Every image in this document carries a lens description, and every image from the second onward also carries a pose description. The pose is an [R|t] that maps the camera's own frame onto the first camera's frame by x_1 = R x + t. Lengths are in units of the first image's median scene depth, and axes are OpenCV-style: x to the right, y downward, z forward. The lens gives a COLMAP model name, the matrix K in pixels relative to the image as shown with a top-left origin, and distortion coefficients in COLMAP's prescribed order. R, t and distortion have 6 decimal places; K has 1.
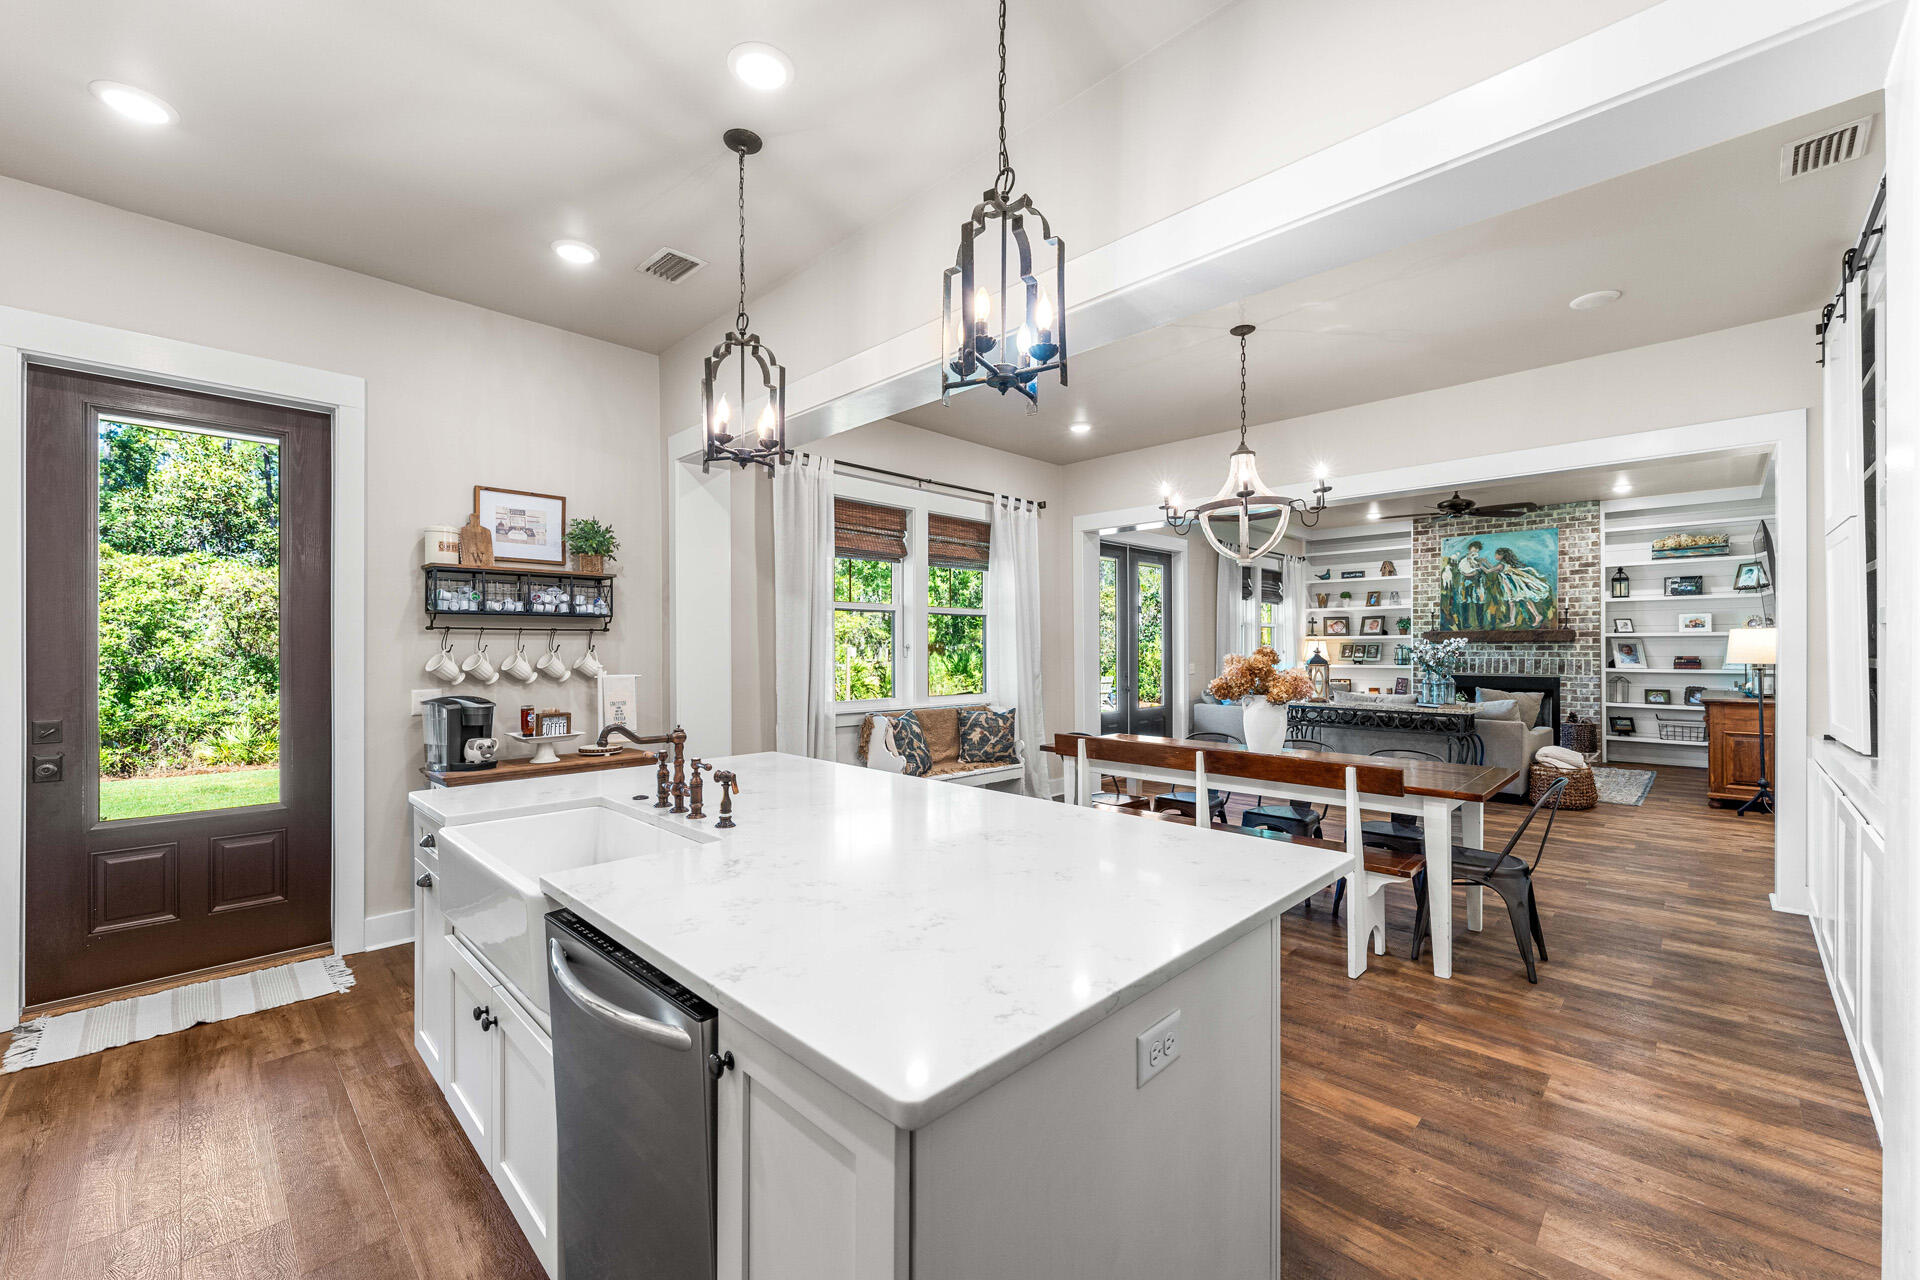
lens RADIAL K [[765.9, 0, 971.5], [0, 765.9, 651.1], [0, 0, 1]] dist [-0.002387, 0.000019]
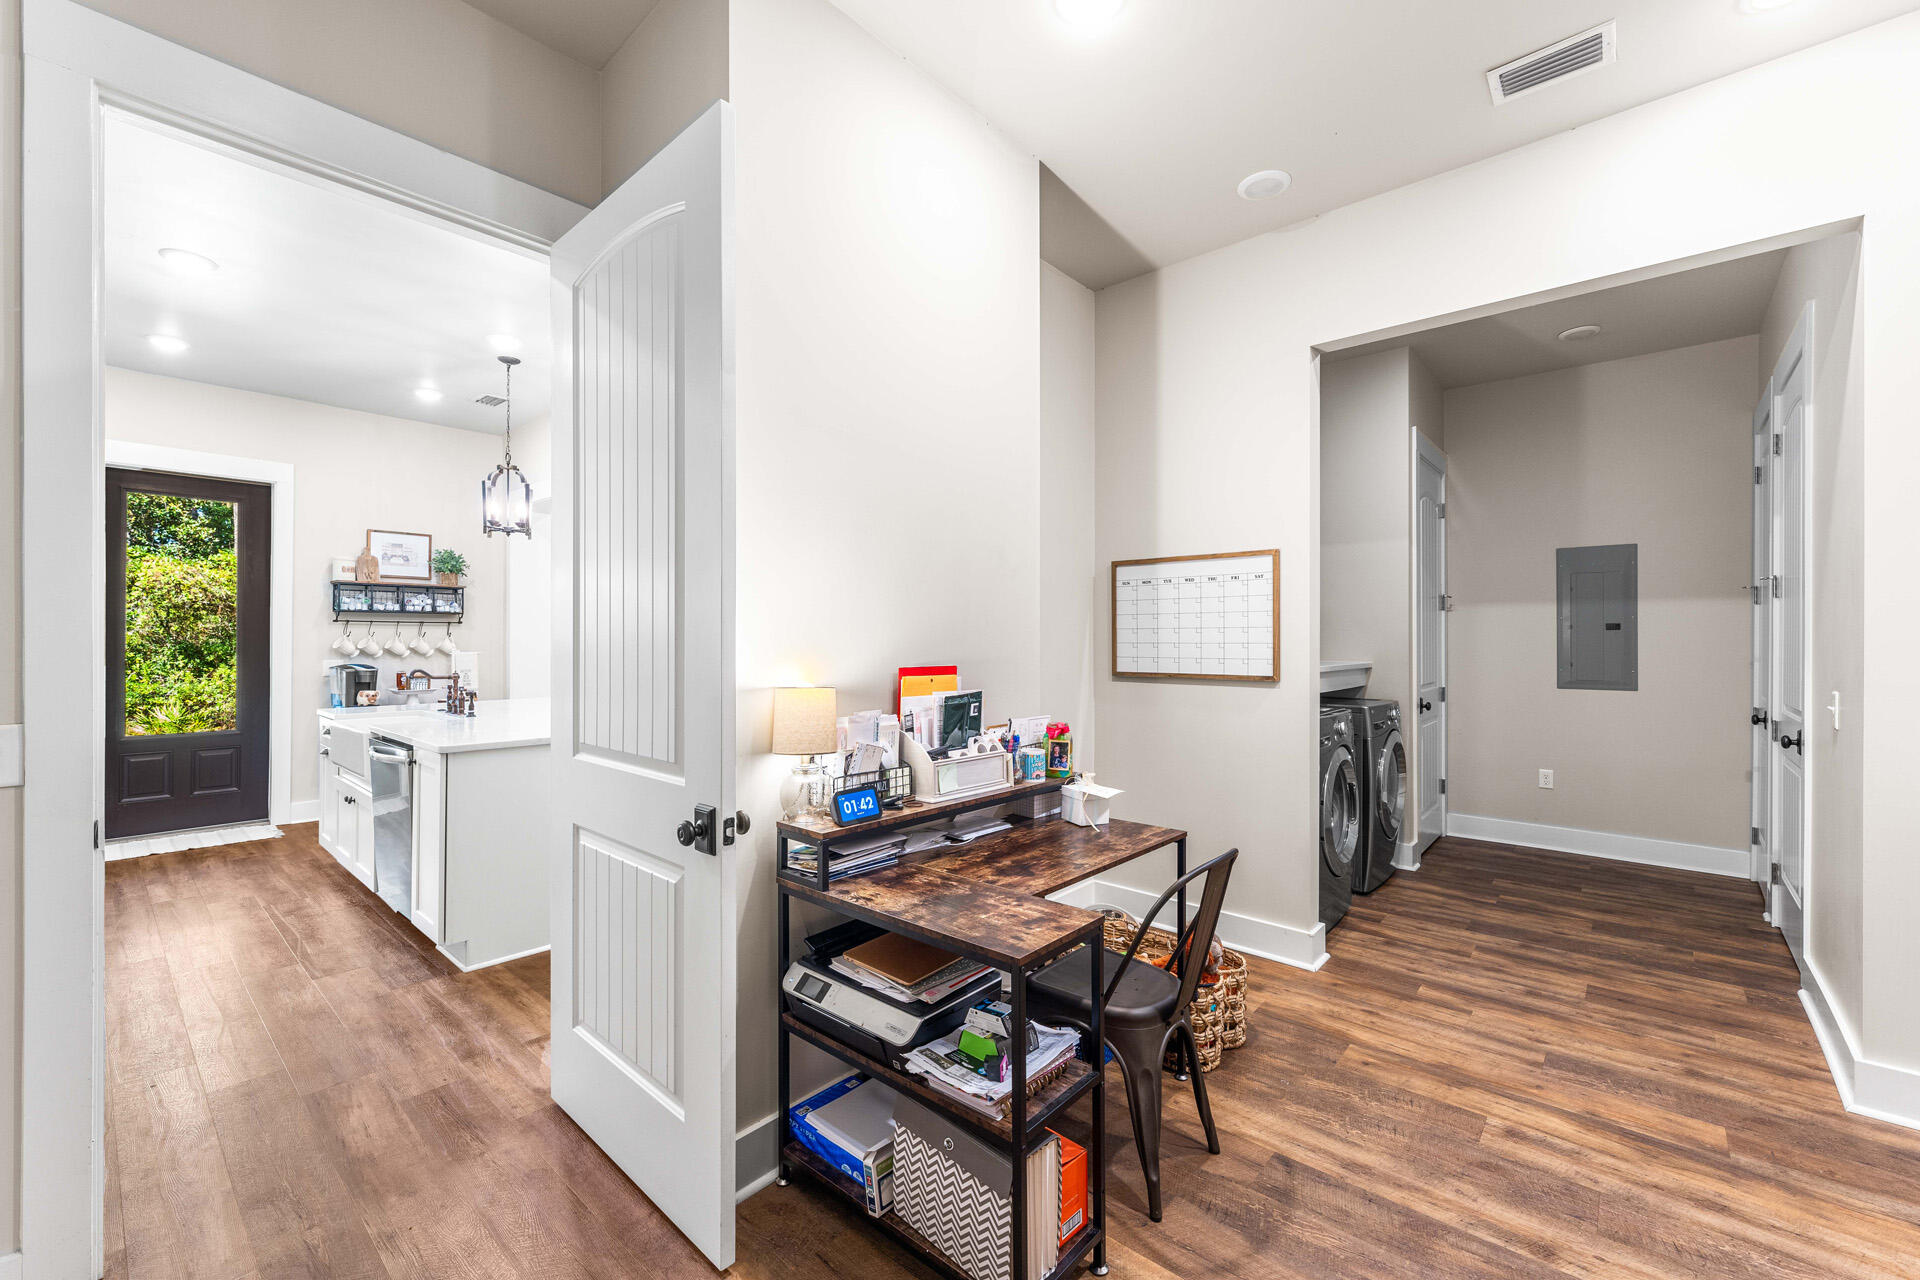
lens RADIAL K [[777.4, 0, 967.4], [0, 777.4, 639.2], [0, 0, 1]] dist [0.001083, -0.000628]
pose [[0.998833, 0.006013, 0.047921, 0.494765], [-0.005667, 0.999957, -0.007340, 0.011823], [-0.047963, 0.007060, 0.998824, -0.636735]]
